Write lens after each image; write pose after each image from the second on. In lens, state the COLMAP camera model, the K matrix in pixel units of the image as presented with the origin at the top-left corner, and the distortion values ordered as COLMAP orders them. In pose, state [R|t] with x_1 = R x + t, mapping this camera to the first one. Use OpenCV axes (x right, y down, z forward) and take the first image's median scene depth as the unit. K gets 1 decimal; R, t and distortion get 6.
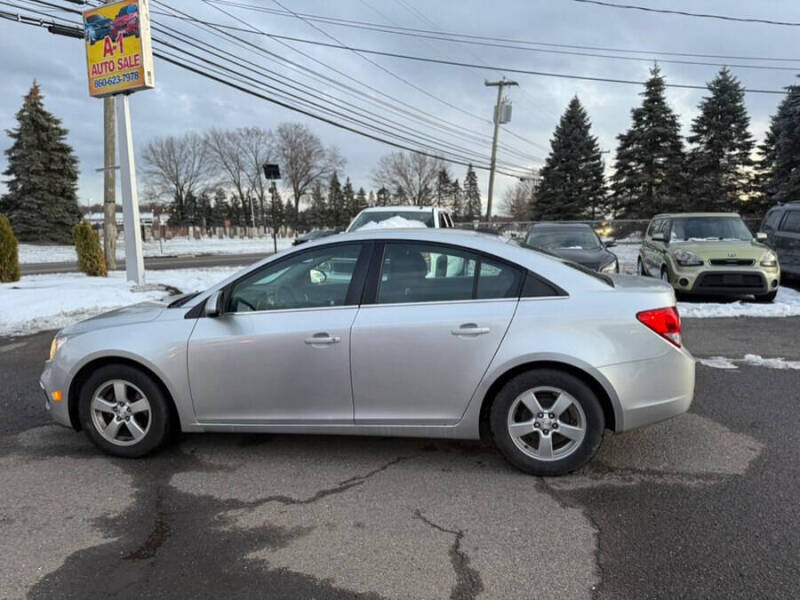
lens RADIAL K [[564.7, 0, 407.2], [0, 564.7, 302.3], [0, 0, 1]] dist [0.040604, -0.047533]
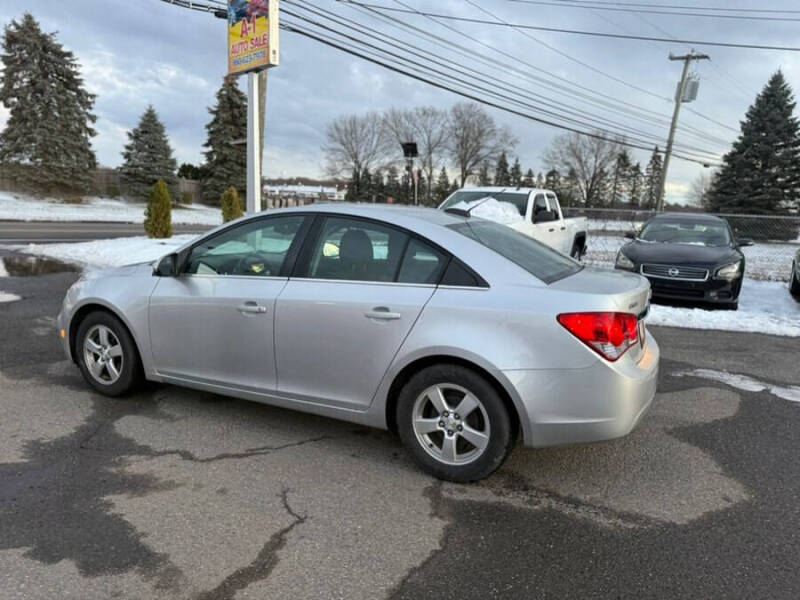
lens RADIAL K [[564.7, 0, 405.8], [0, 564.7, 304.0], [0, 0, 1]] dist [0.040604, -0.047533]
pose [[0.954281, 0.102769, -0.280689, 0.101718], [-0.092943, 0.994507, 0.048135, -0.003967], [0.284094, -0.019846, 0.958591, 0.027260]]
